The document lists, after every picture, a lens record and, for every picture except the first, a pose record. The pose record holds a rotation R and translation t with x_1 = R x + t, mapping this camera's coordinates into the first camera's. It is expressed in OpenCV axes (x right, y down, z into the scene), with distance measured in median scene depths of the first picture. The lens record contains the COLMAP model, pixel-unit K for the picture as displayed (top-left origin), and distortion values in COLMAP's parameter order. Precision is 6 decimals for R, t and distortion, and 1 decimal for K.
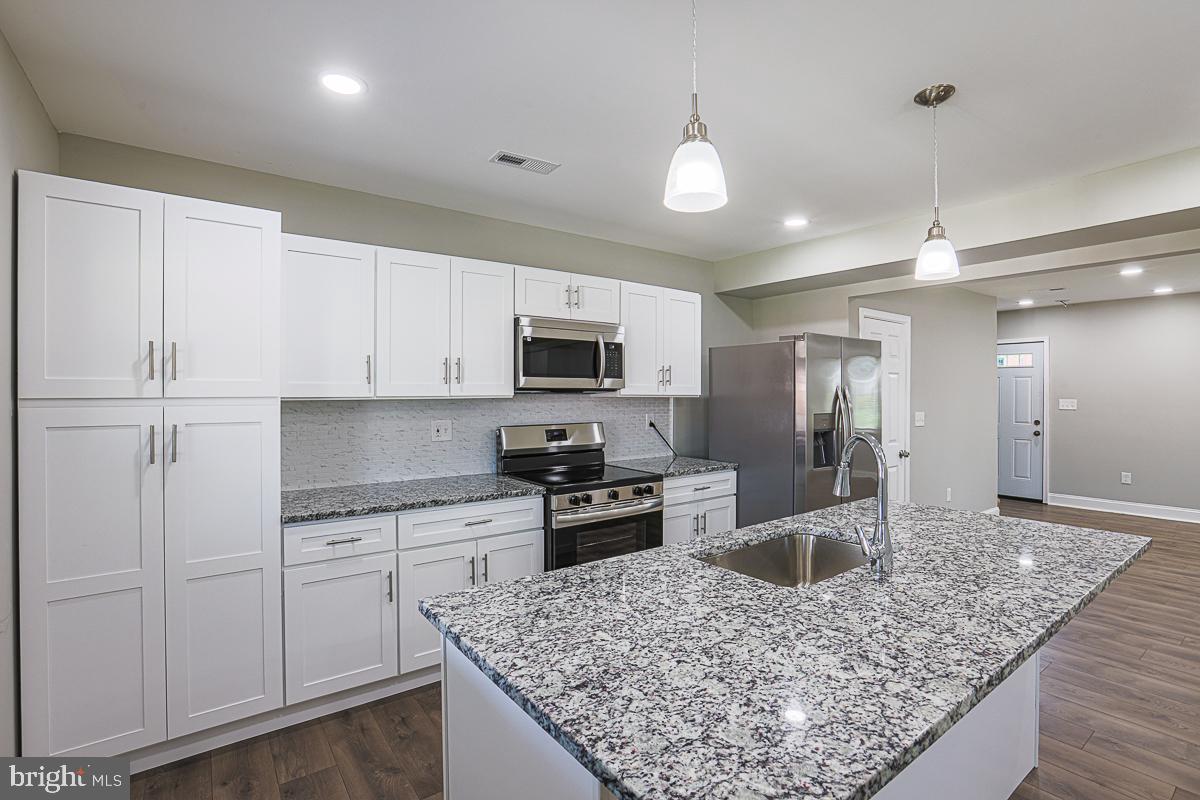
lens RADIAL K [[554.2, 0, 598.0], [0, 554.2, 393.7], [0, 0, 1]] dist [-0.060318, 0.023283]
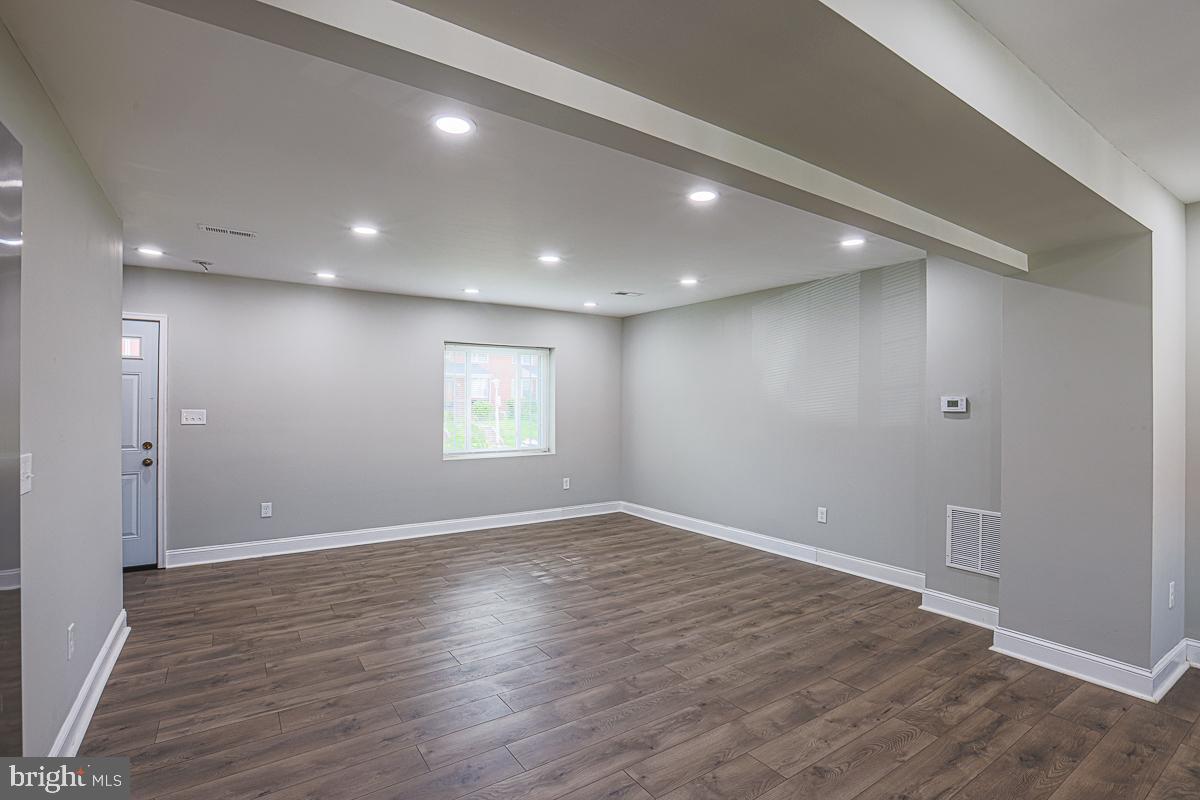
lens RADIAL K [[563.1, 0, 601.9], [0, 563.1, 402.2], [0, 0, 1]] dist [-0.060523, 0.022194]
pose [[0.031772, 0.003597, 0.999489, 0.533418], [-0.004960, 0.999982, -0.003441, 0.010283], [-0.999483, -0.004848, 0.031789, 1.251625]]
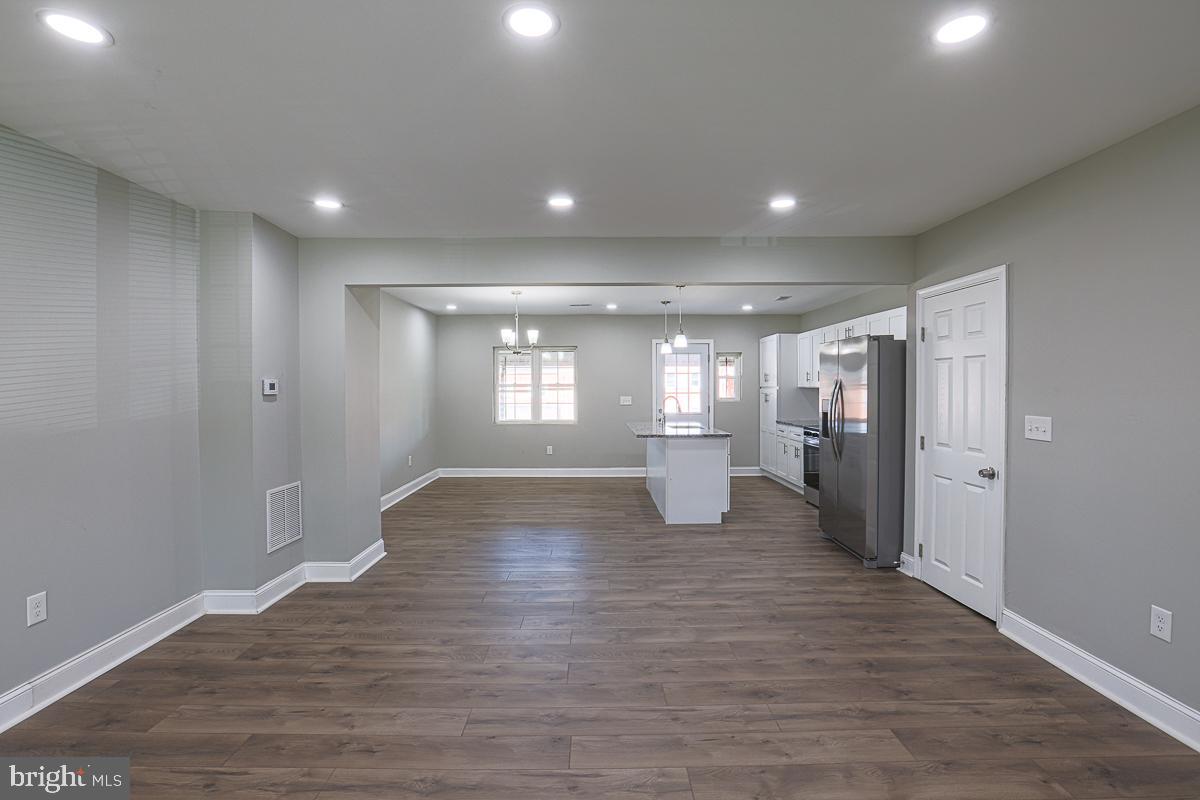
lens RADIAL K [[550.0, 0, 598.6], [0, 550.0, 396.0], [0, 0, 1]] dist [-0.061120, 0.023665]
pose [[-0.579399, 0.016727, -0.814872, 2.669277], [0.004895, 0.999843, 0.017044, 0.001360], [0.815029, 0.005886, -0.579390, 1.898349]]
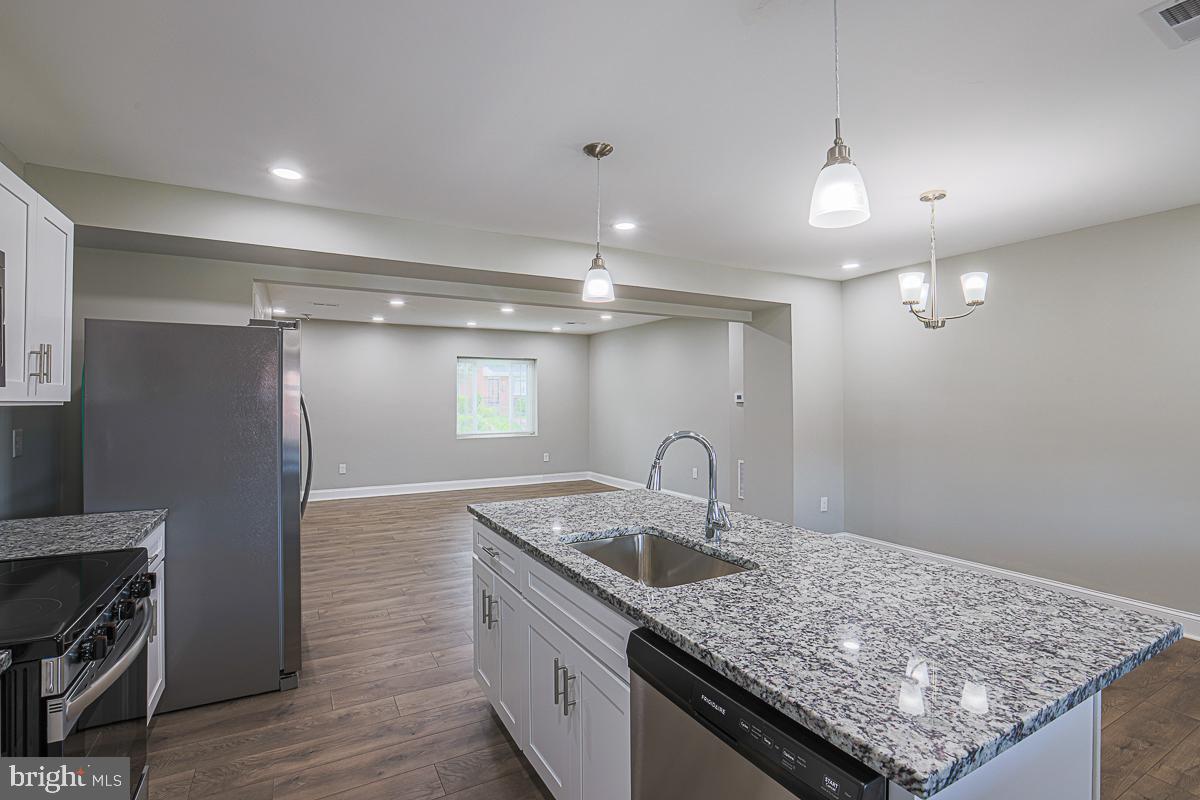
lens RADIAL K [[565.5, 0, 600.0], [0, 565.5, 400.0], [0, 0, 1]] dist [-0.054996, 0.021743]
pose [[0.126700, -0.002105, 0.991939, -0.480082], [0.001459, 0.999997, 0.001936, 0.001650], [-0.991940, 0.001202, 0.126703, 0.664705]]
